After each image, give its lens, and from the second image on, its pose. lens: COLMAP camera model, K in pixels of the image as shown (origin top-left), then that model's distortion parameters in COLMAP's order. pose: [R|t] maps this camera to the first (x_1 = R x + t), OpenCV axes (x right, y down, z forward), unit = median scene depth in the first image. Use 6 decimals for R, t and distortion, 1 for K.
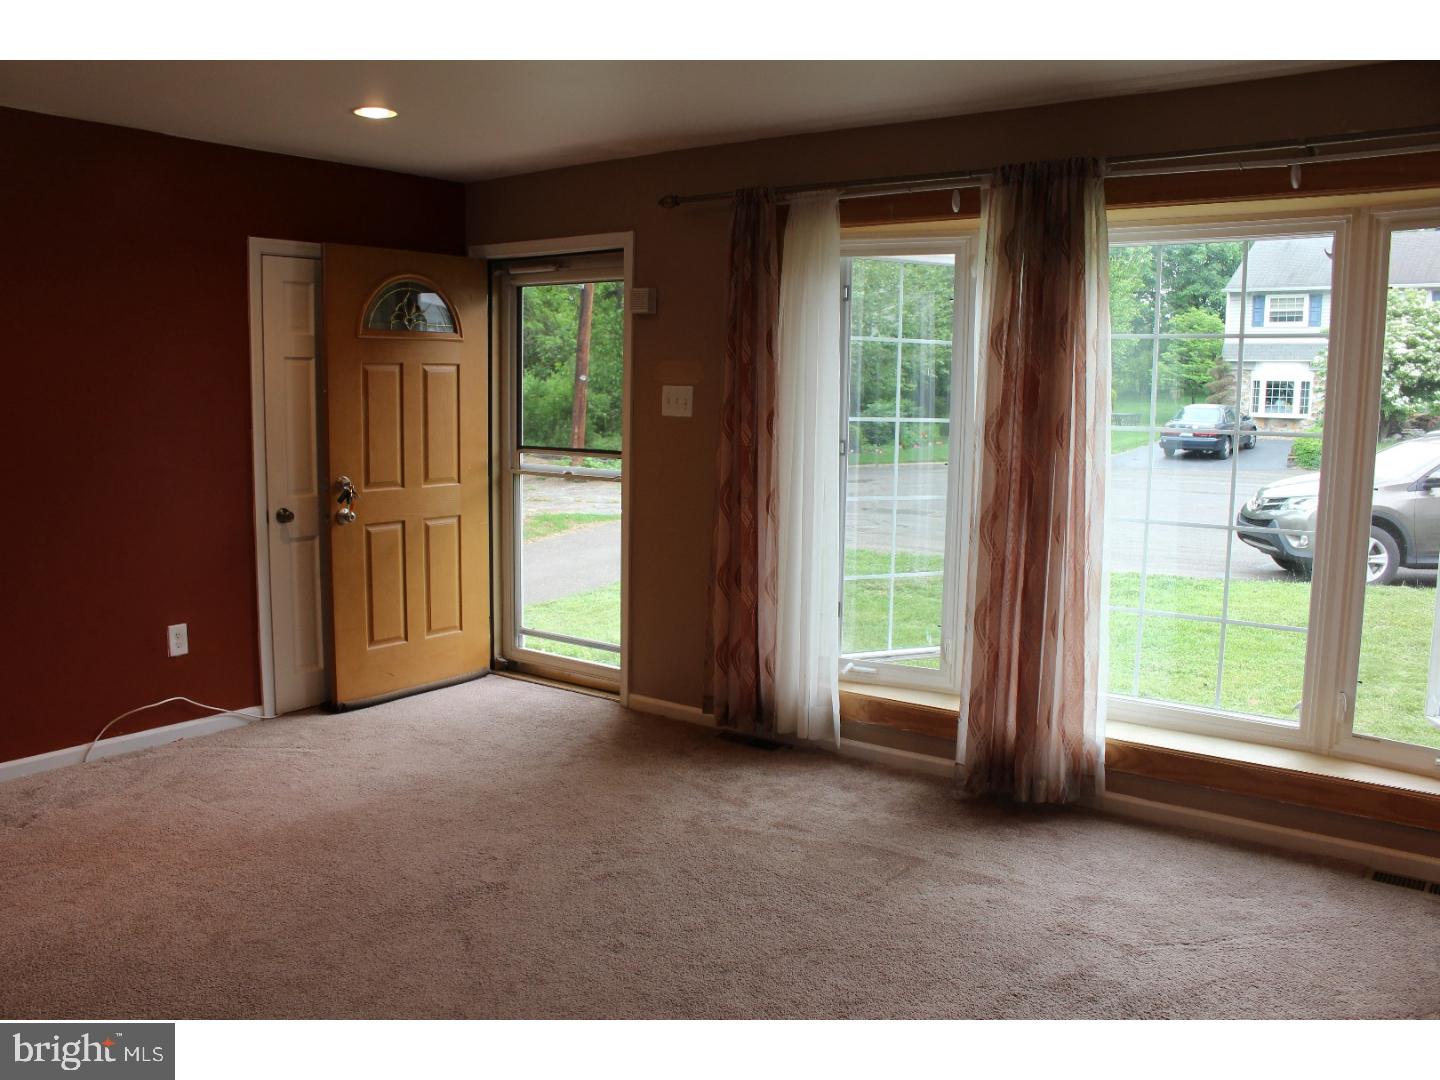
lens RADIAL K [[1188.7, 0, 706.5], [0, 1188.7, 545.0], [0, 0, 1]] dist [-0.149587, 0.115751]
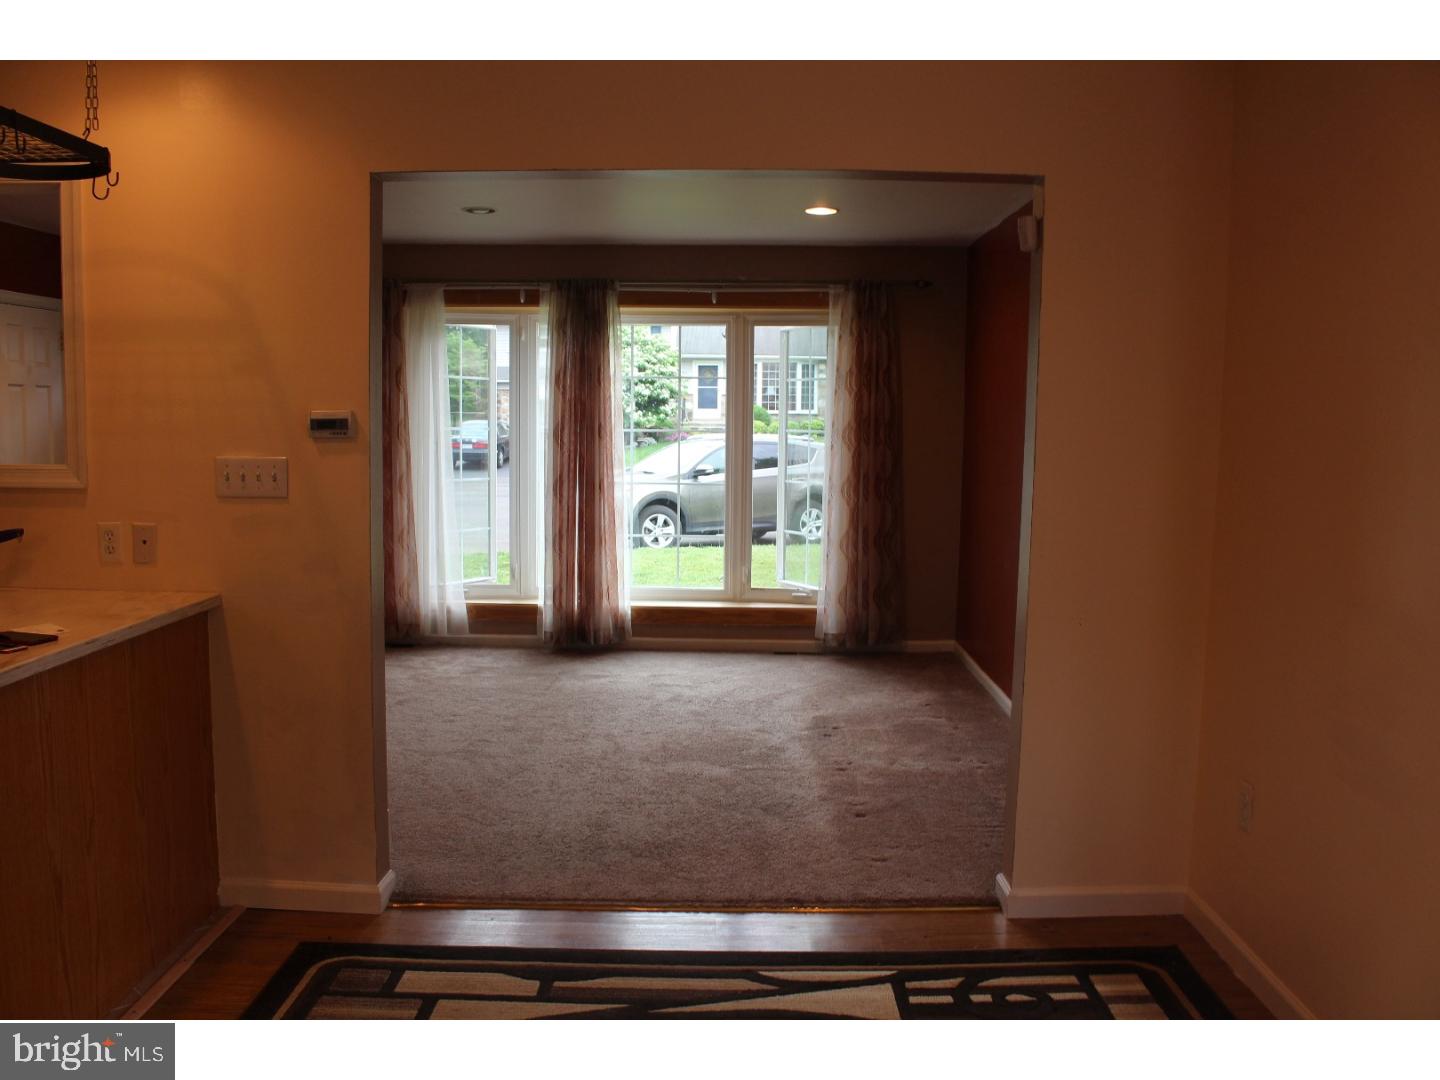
lens RADIAL K [[1188.7, 0, 706.5], [0, 1188.7, 545.0], [0, 0, 1]] dist [-0.149587, 0.115751]
pose [[0.810772, -0.063926, 0.581861, -0.543888], [0.073740, 0.997254, 0.006812, 0.064671], [-0.580699, 0.037383, 0.813259, -0.479480]]
